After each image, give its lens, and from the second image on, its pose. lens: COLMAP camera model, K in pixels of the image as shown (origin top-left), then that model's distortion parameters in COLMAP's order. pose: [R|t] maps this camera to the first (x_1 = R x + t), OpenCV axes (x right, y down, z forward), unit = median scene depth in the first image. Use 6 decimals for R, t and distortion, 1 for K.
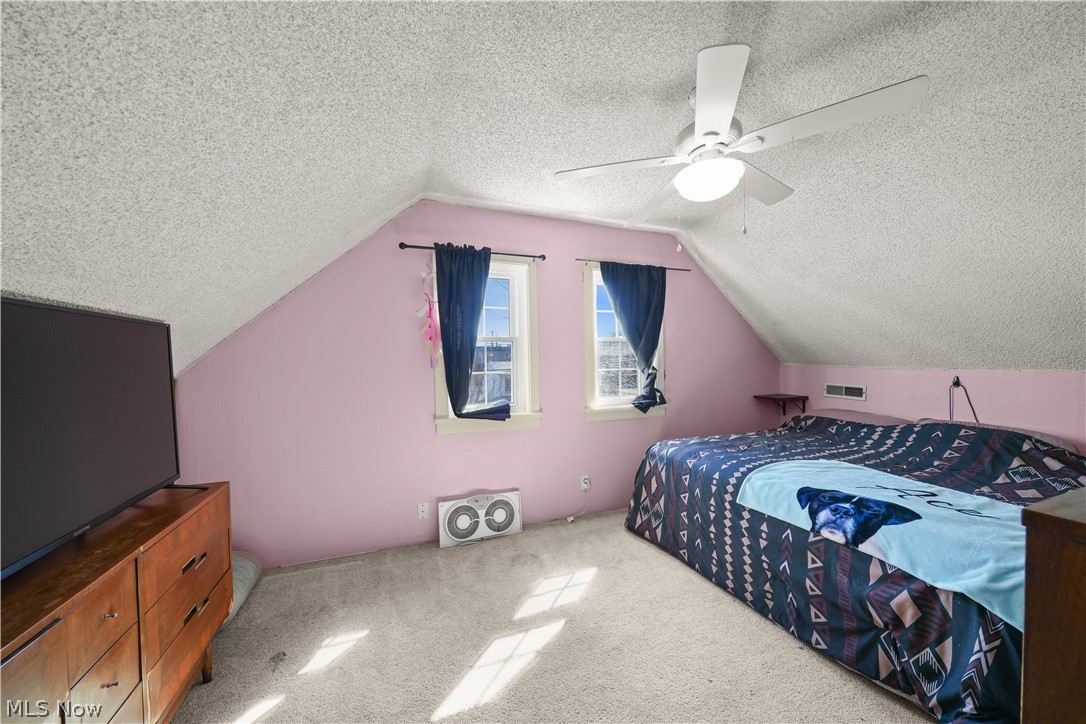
lens RADIAL K [[376.7, 0, 542.0], [0, 376.7, 366.1], [0, 0, 1]] dist [-0.002761, 0.000171]
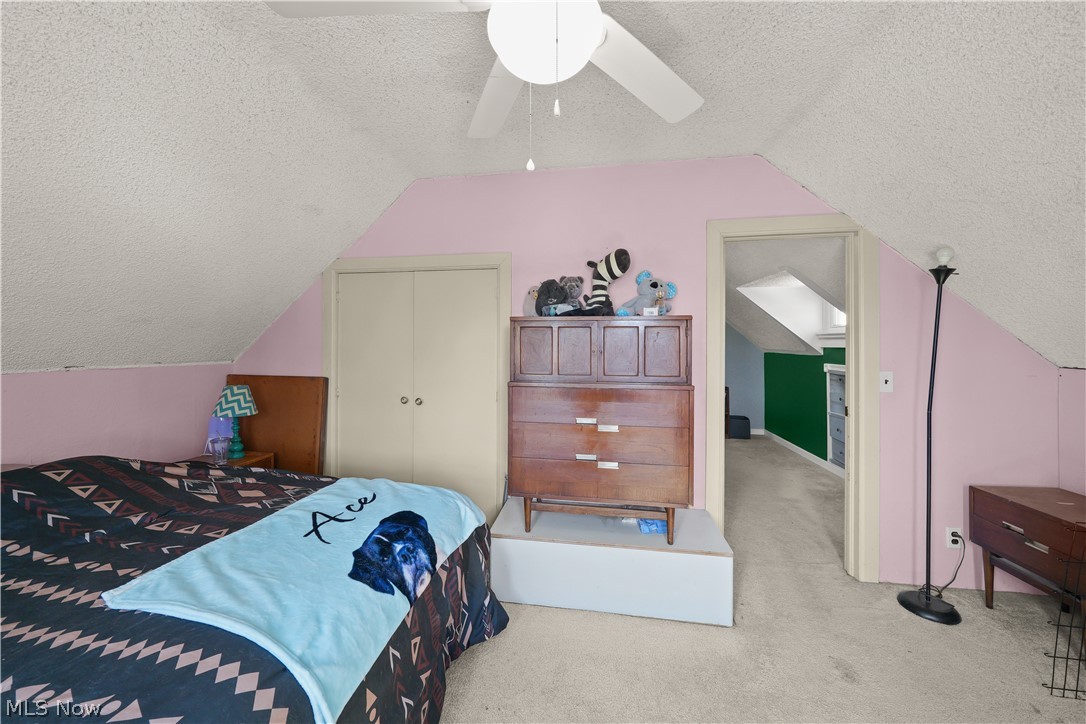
lens RADIAL K [[376.7, 0, 536.9], [0, 376.7, 345.8], [0, 0, 1]] dist [-0.002761, 0.000171]
pose [[-0.856009, 0.007254, 0.516911, 0.286994], [0.017769, 0.999724, 0.015396, -0.079778], [-0.516656, 0.022364, -0.855901, 2.588970]]
